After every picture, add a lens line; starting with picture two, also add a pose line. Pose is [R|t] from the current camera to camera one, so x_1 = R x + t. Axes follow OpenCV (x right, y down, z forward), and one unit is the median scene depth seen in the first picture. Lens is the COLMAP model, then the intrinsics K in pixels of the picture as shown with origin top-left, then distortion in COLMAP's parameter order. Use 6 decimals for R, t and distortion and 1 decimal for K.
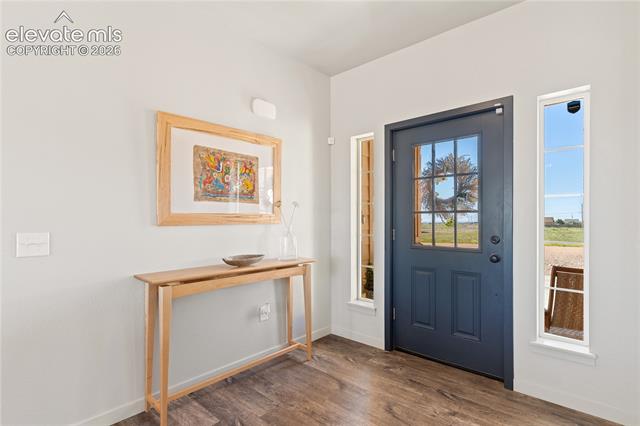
lens RADIAL K [[325.4, 0, 321.2], [0, 325.4, 218.6], [0, 0, 1]] dist [0.004700, 0.000544]
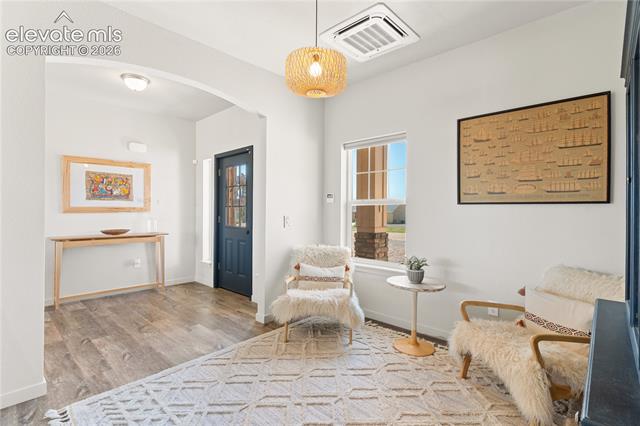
lens RADIAL K [[310.4, 0, 318.5], [0, 310.4, 210.7], [0, 0, 1]] dist [0.004473, -0.000427]
pose [[0.999775, 0.005041, -0.020608, 0.879467], [-0.005024, 0.999987, 0.000863, -0.000077], [0.020612, -0.000759, 0.999787, -0.692046]]
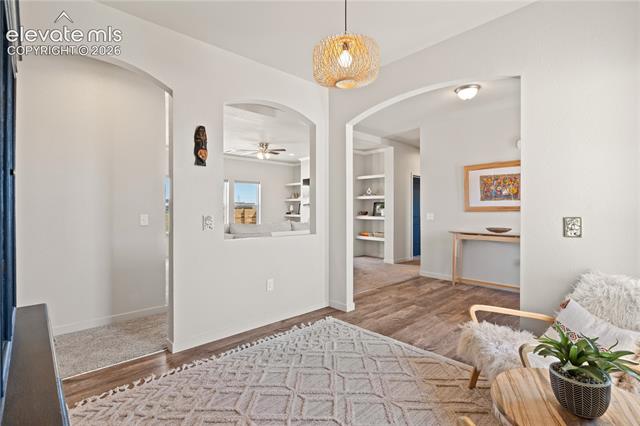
lens RADIAL K [[310.4, 0, 322.3], [0, 310.4, 209.2], [0, 0, 1]] dist [0.004473, -0.000427]
pose [[-0.085560, -0.000510, -0.996333, 1.584620], [-0.002102, 0.999998, -0.000331, 0.004696], [0.996331, 0.002066, -0.085560, 0.093676]]
